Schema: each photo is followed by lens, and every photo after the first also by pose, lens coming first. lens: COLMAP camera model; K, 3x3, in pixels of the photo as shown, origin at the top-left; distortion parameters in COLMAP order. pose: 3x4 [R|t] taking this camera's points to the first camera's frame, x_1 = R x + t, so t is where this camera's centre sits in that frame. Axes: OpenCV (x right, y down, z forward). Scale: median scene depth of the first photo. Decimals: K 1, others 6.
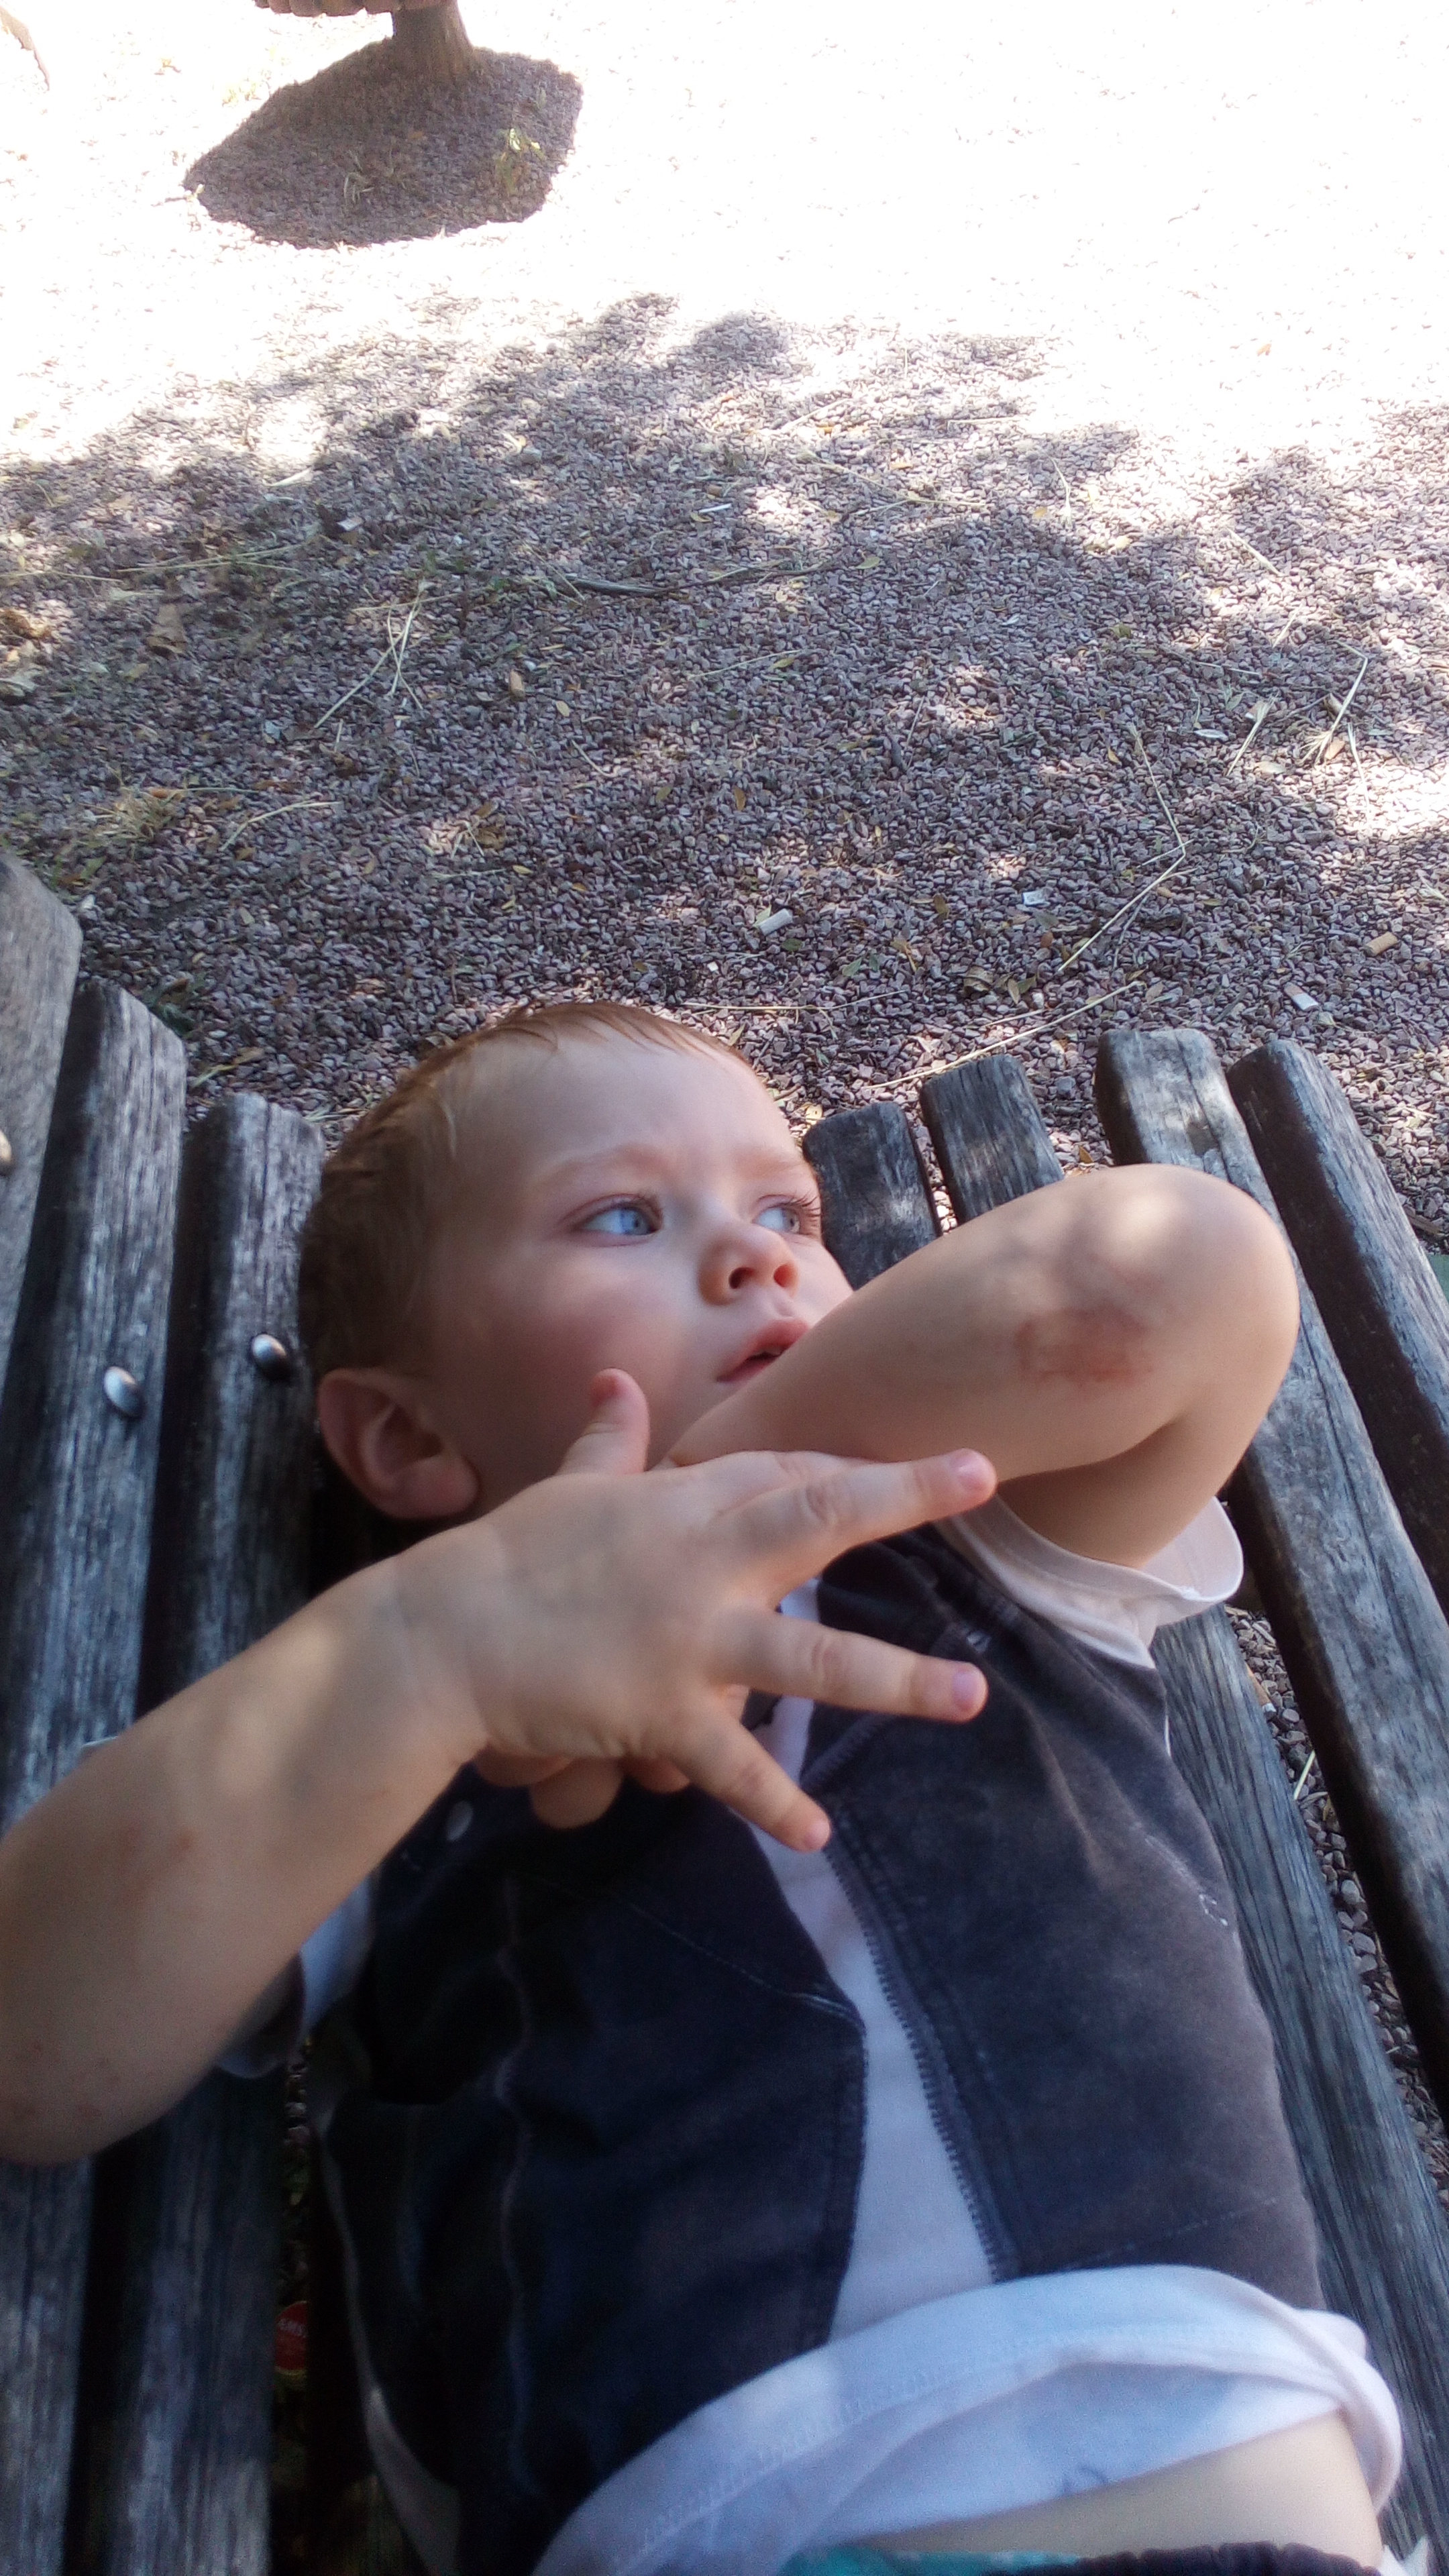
lens RADIAL K [[2139.3, 0, 723.6], [0, 2139.3, 1297.6], [0, 0, 1]] dist [0.137875, -0.260732]
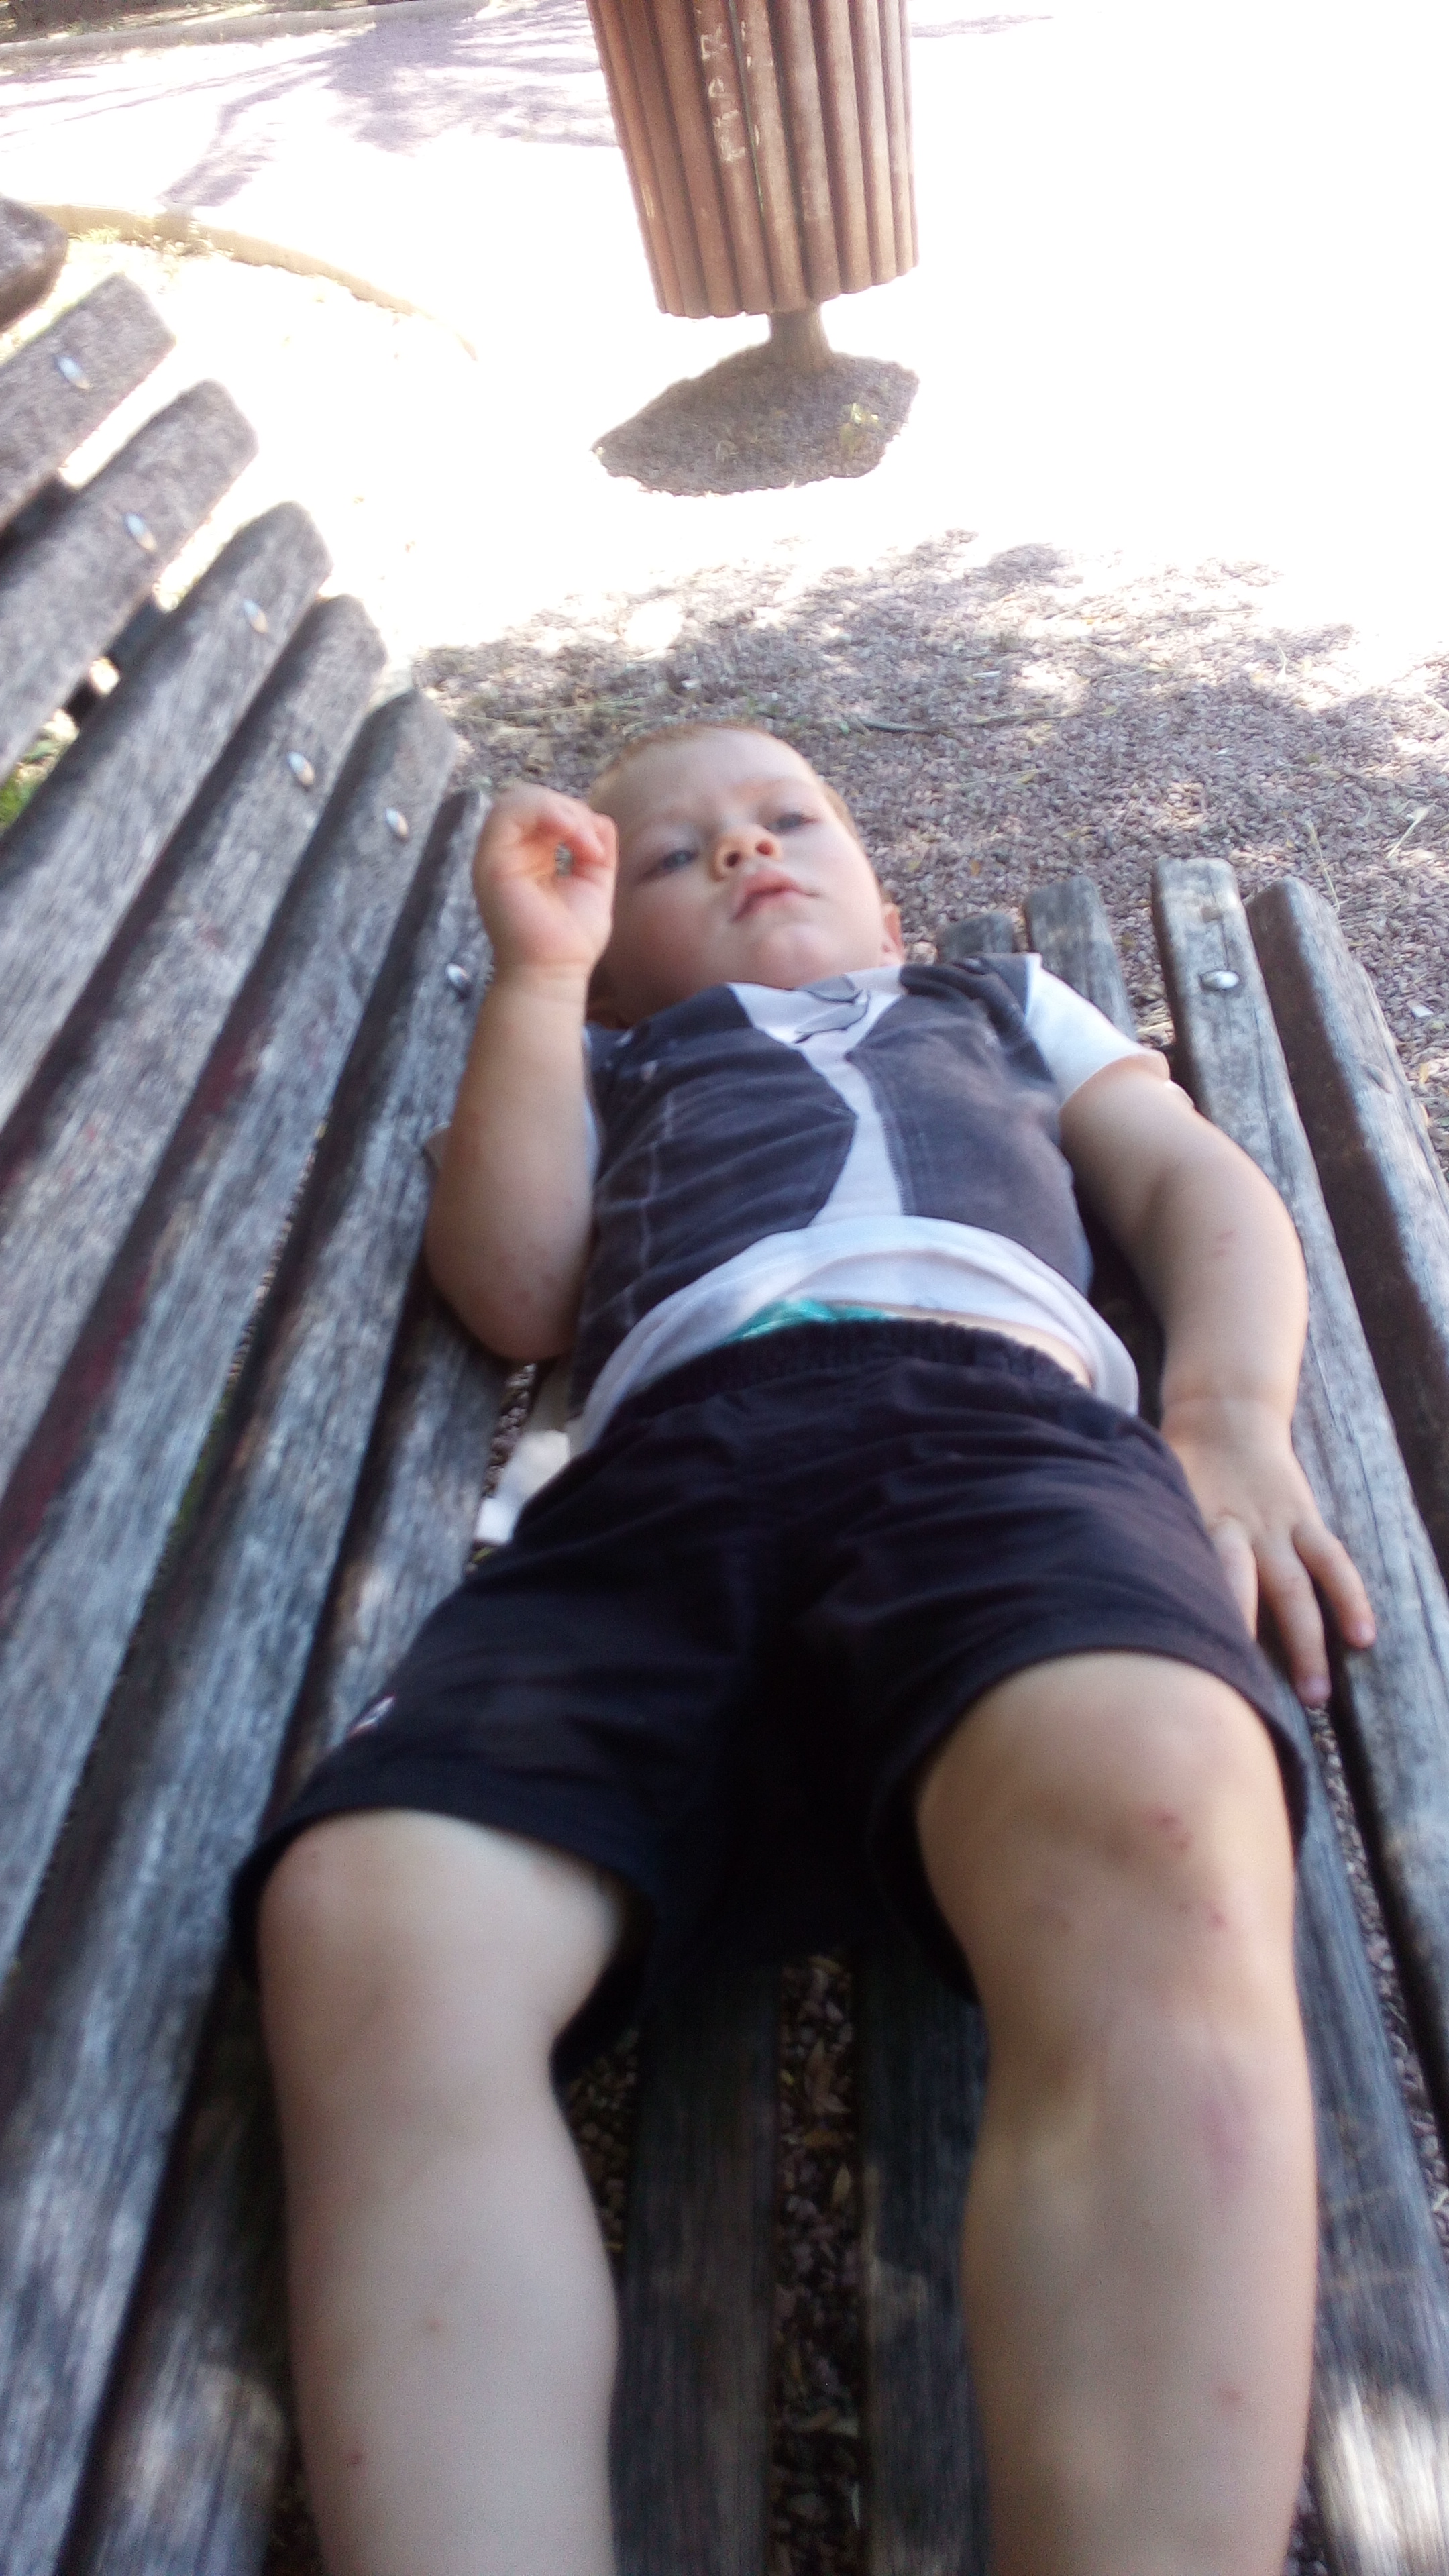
lens RADIAL K [[2095.1, 0, 711.6], [0, 2095.1, 1278.9], [0, 0, 1]] dist [0.119069, -0.186907]
pose [[0.986116, 0.065478, -0.152603, 0.053892], [-0.085477, 0.988030, -0.128415, 0.156106], [0.142368, 0.139676, 0.979909, -0.157517]]
